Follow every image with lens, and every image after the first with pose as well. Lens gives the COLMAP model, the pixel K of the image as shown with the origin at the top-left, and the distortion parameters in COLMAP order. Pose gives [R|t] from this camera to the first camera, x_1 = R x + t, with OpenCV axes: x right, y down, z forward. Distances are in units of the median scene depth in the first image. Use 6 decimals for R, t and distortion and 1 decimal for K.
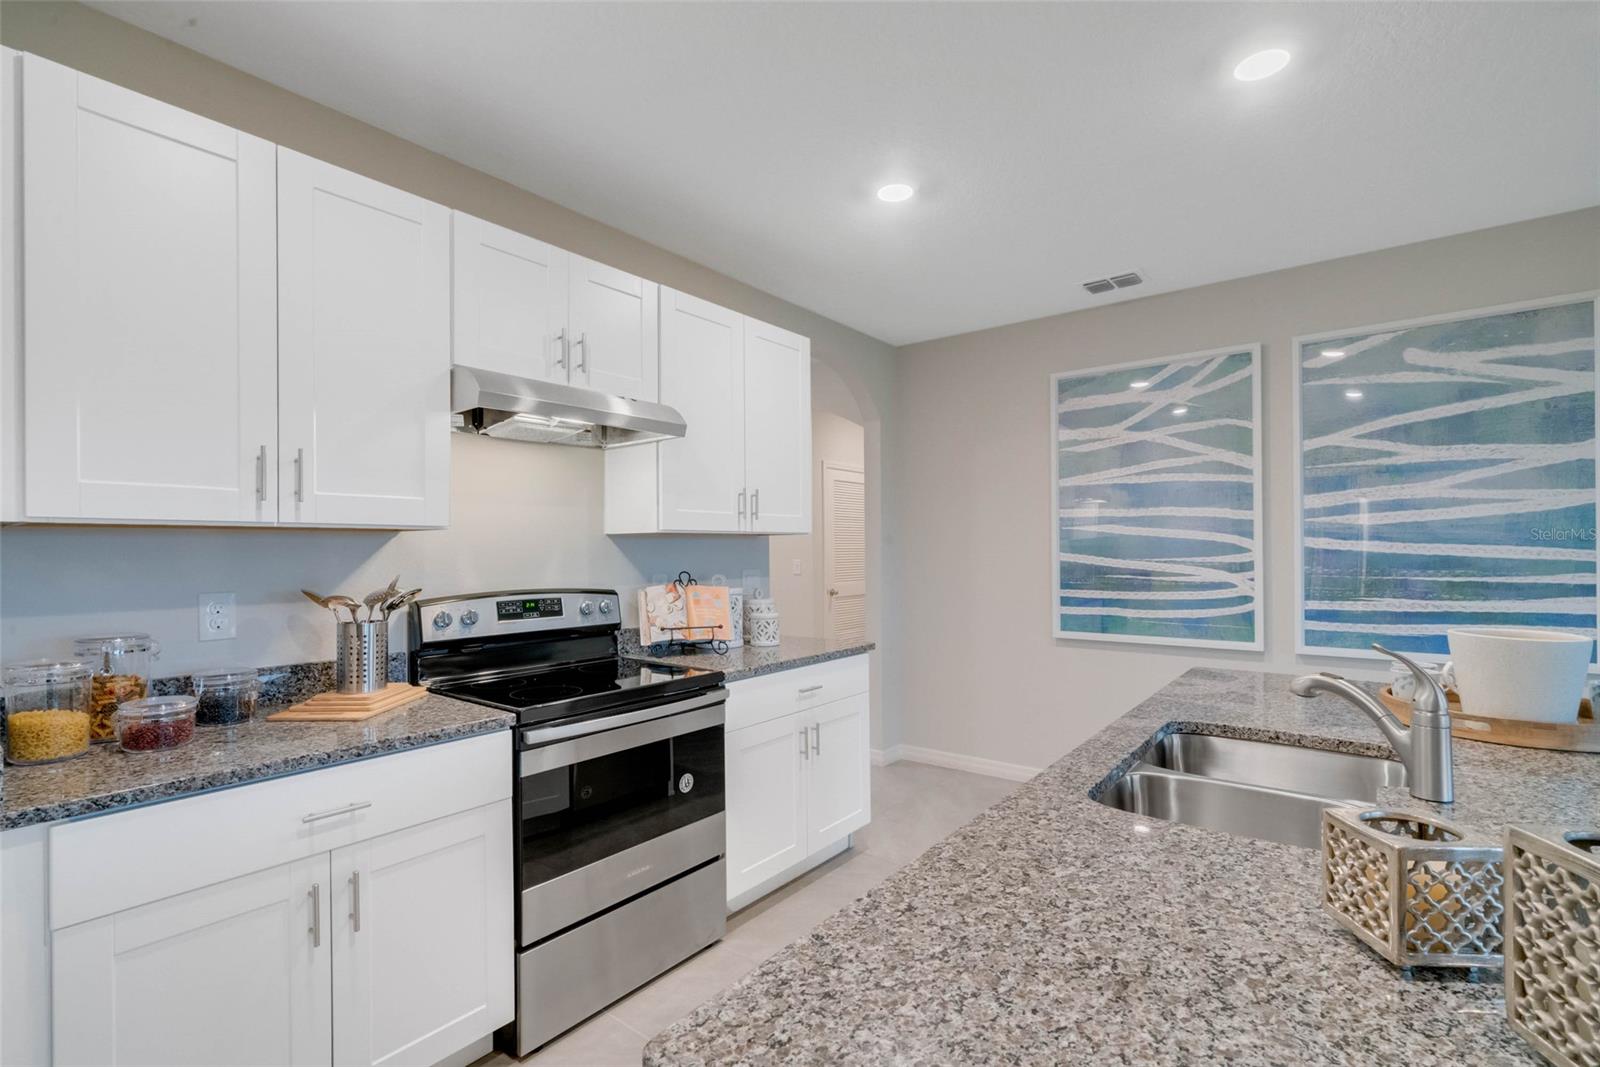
lens RADIAL K [[728.4, 0, 803.6], [0, 728.4, 542.1], [0, 0, 1]] dist [-0.009356, 0.002570]
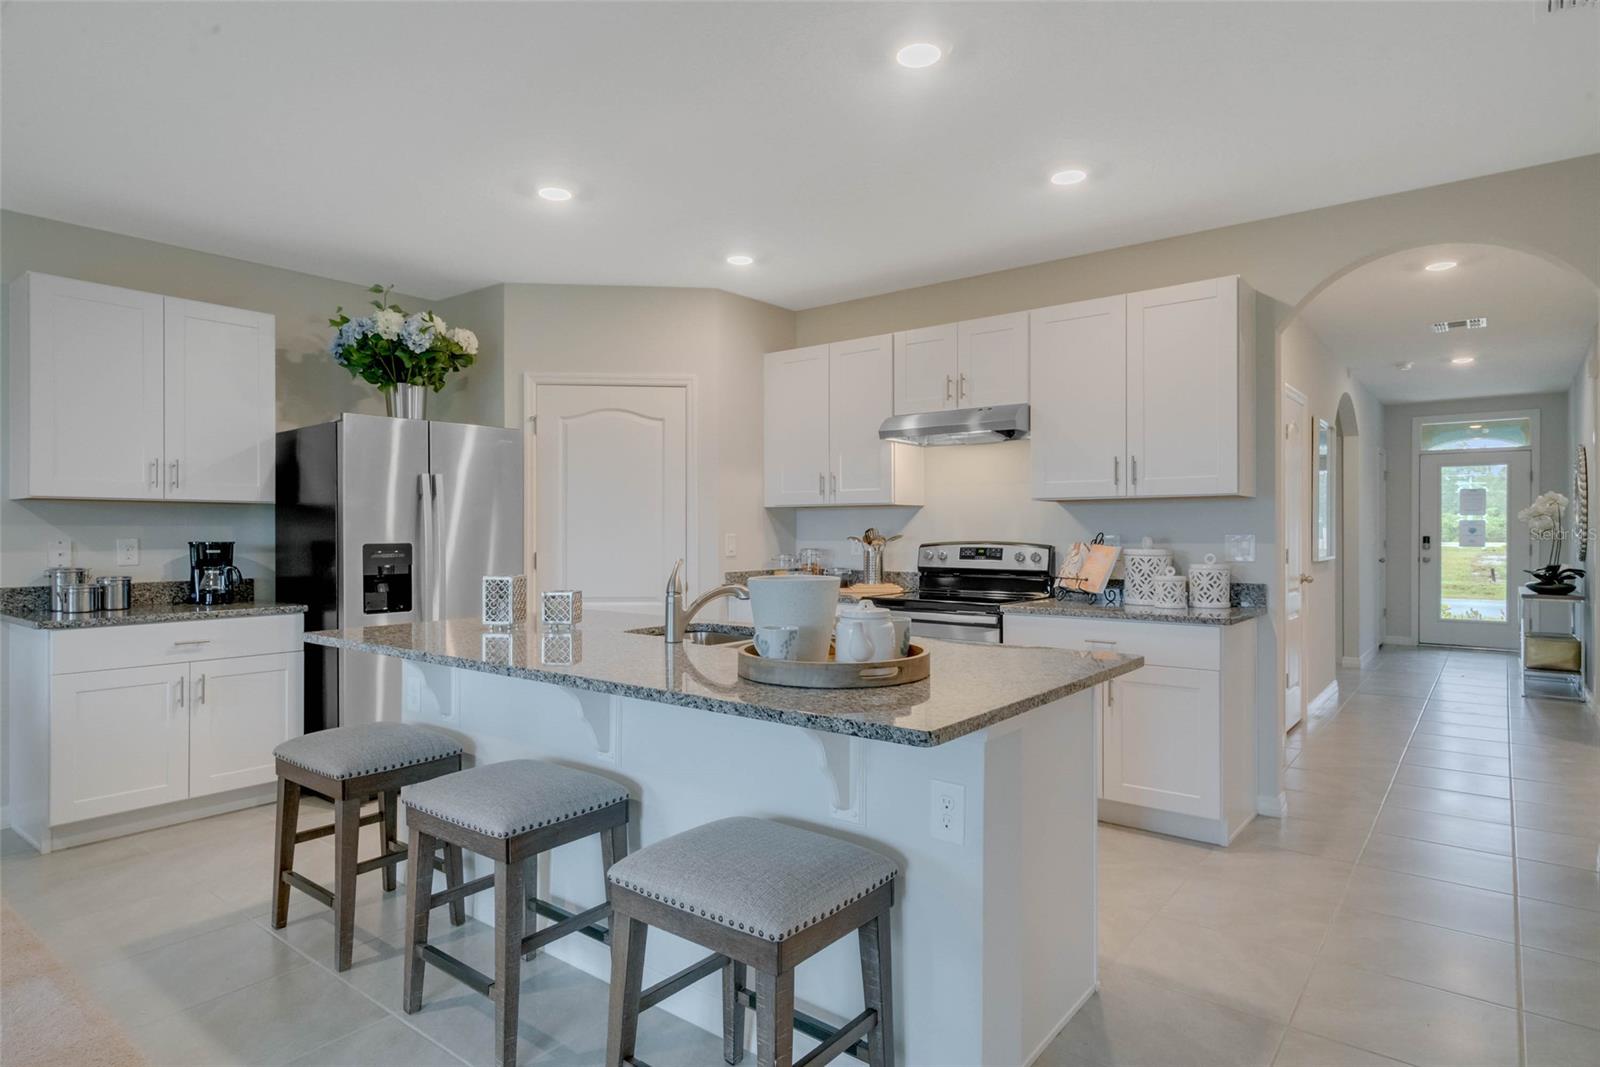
lens RADIAL K [[886.3, 0, 801.3], [0, 886.3, 529.6], [0, 0, 1]] dist [0.005322, 0.003505]
pose [[-0.006975, 0.006288, -0.999956, 1.445310], [0.013452, 0.999890, 0.006193, 0.023931], [0.999885, -0.013408, -0.007059, 0.619207]]
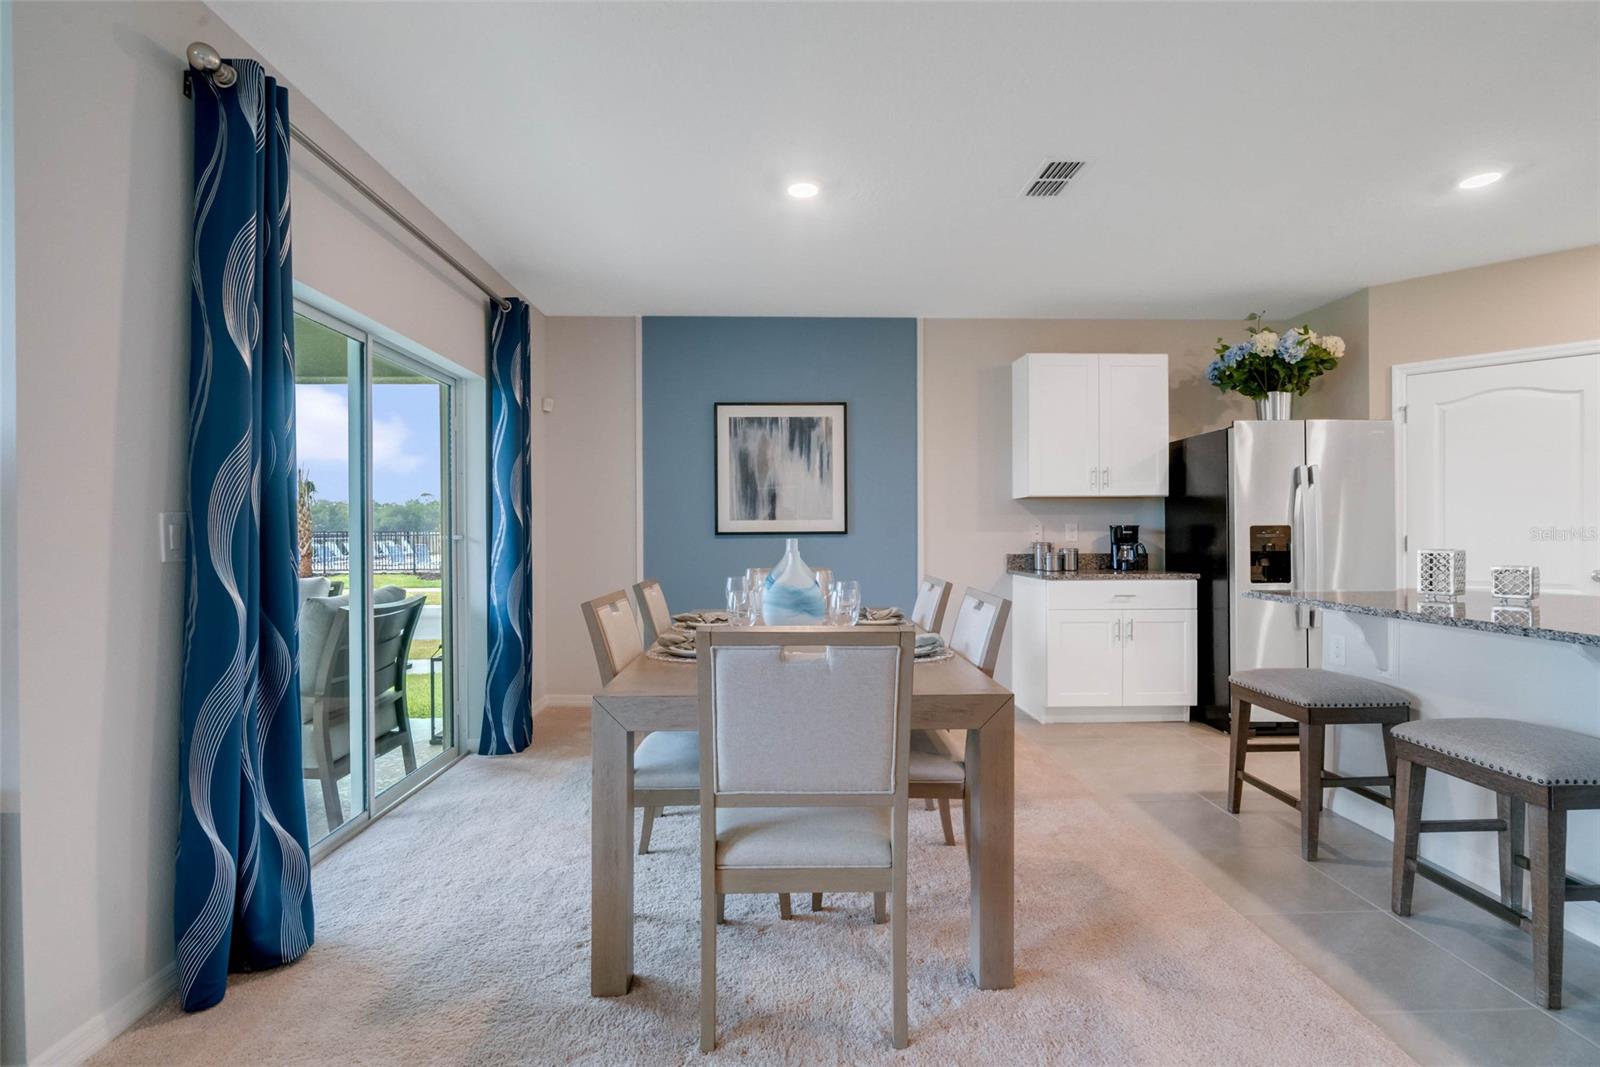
lens RADIAL K [[728.4, 0, 795.2], [0, 728.4, 530.4], [0, 0, 1]] dist [-0.009356, 0.002570]
pose [[-0.773933, 0.010533, -0.633180, 1.644705], [0.017889, 0.999826, -0.005234, 0.048931], [0.633015, -0.015378, -0.773987, 0.427215]]
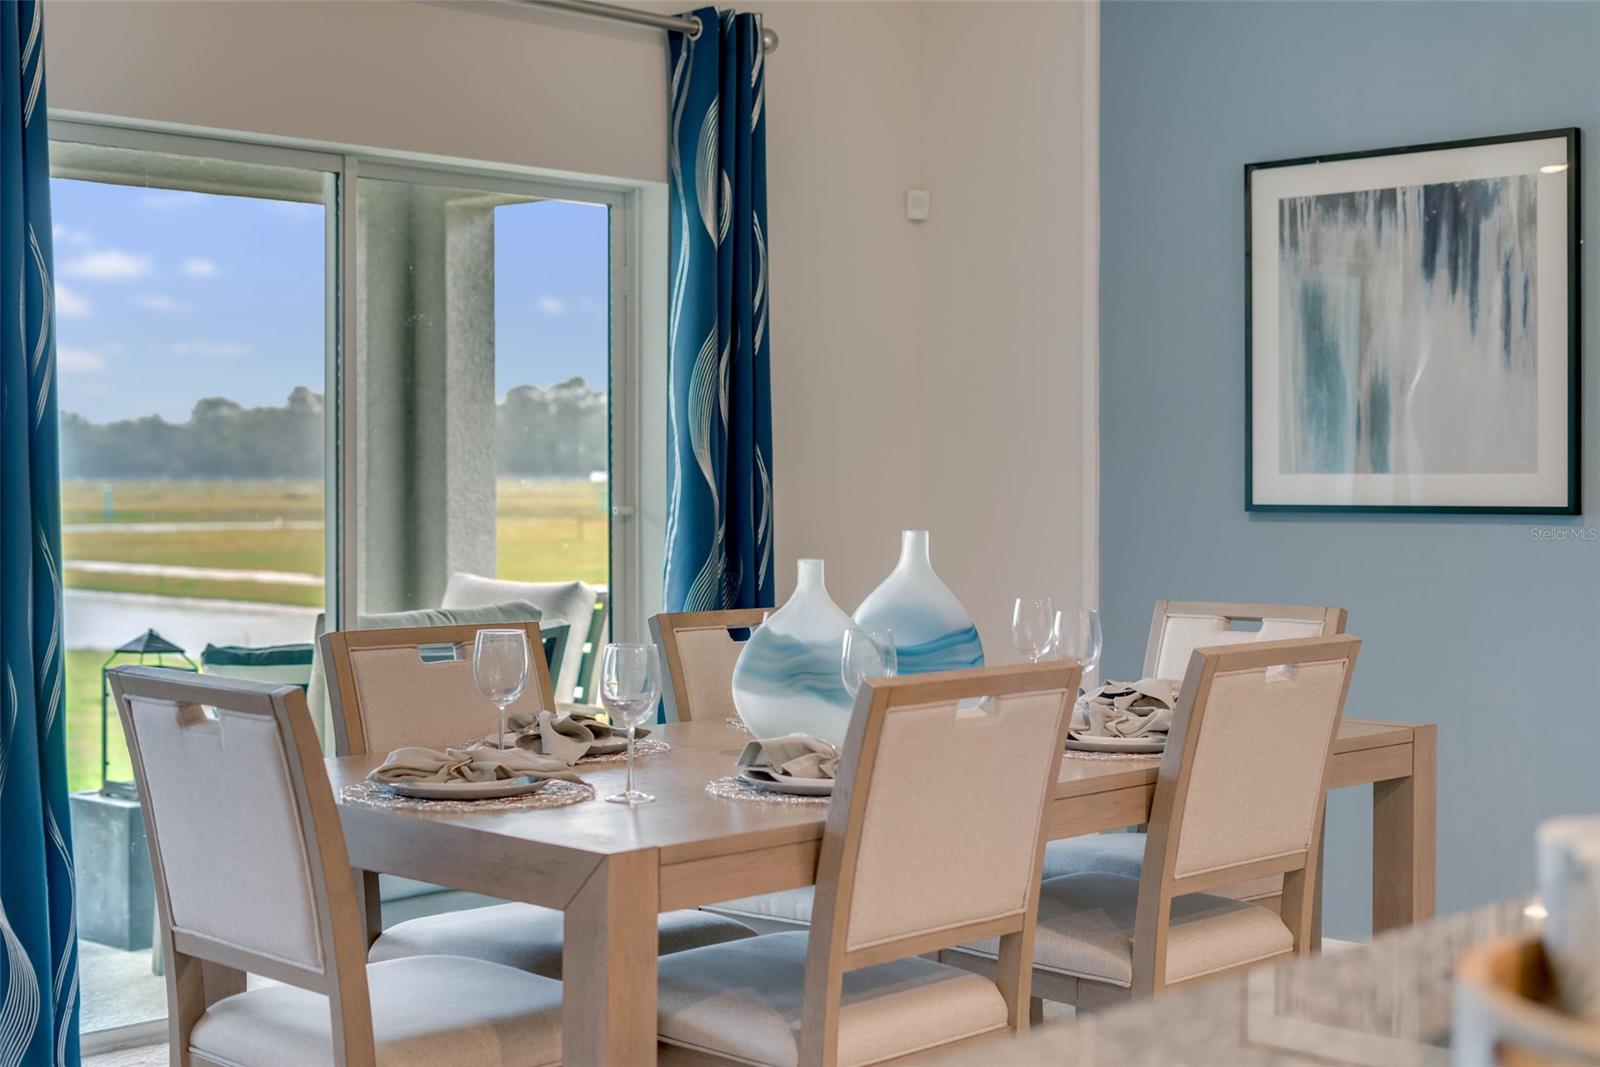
lens RADIAL K [[2336.9, 0, 832.0], [0, 2336.9, 509.5], [0, 0, 1]] dist [-0.002856, 0.000000]
pose [[-0.994051, 0.005852, 0.108759, 0.764720], [0.006238, 0.999975, 0.003211, 0.035264], [-0.108738, 0.003870, -0.994063, 1.175019]]
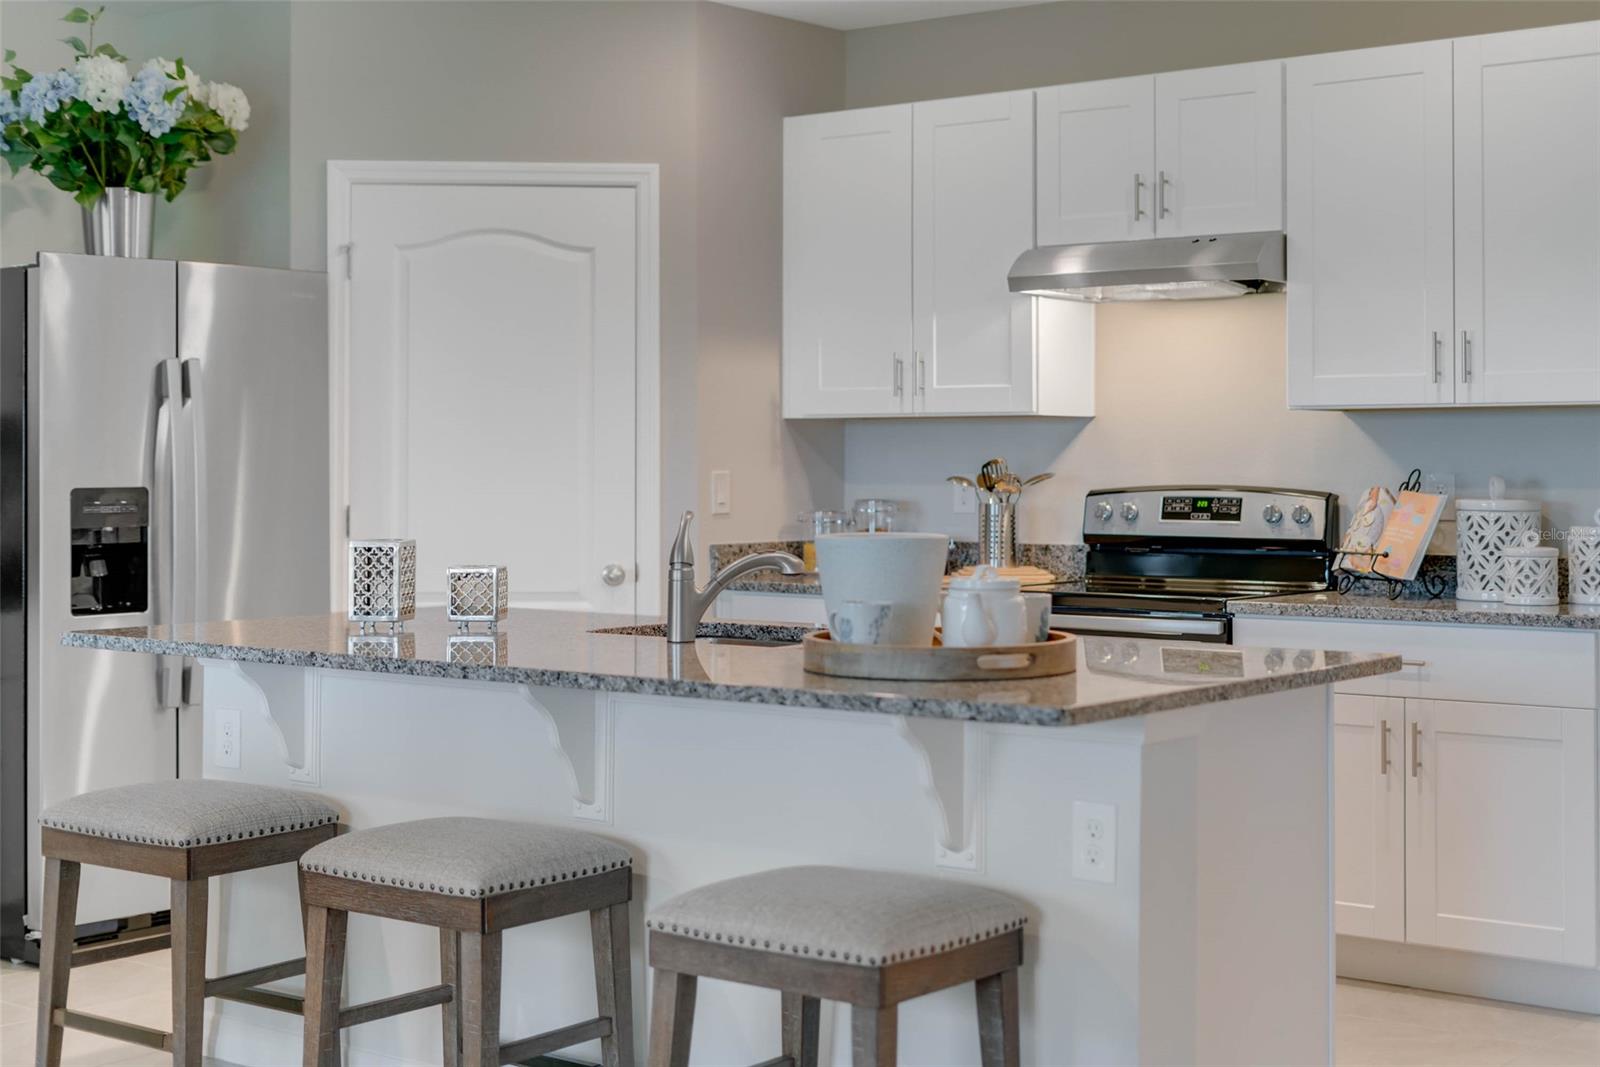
lens RADIAL K [[2336.9, 0, 792.4], [0, 2336.9, 429.9], [0, 0, 1]] dist [-0.002856, 0.000000]
pose [[-0.014048, -0.005408, -0.999887, 2.151291], [0.012337, 0.999908, -0.005581, 0.013132], [0.999825, -0.012414, -0.013980, 0.568818]]
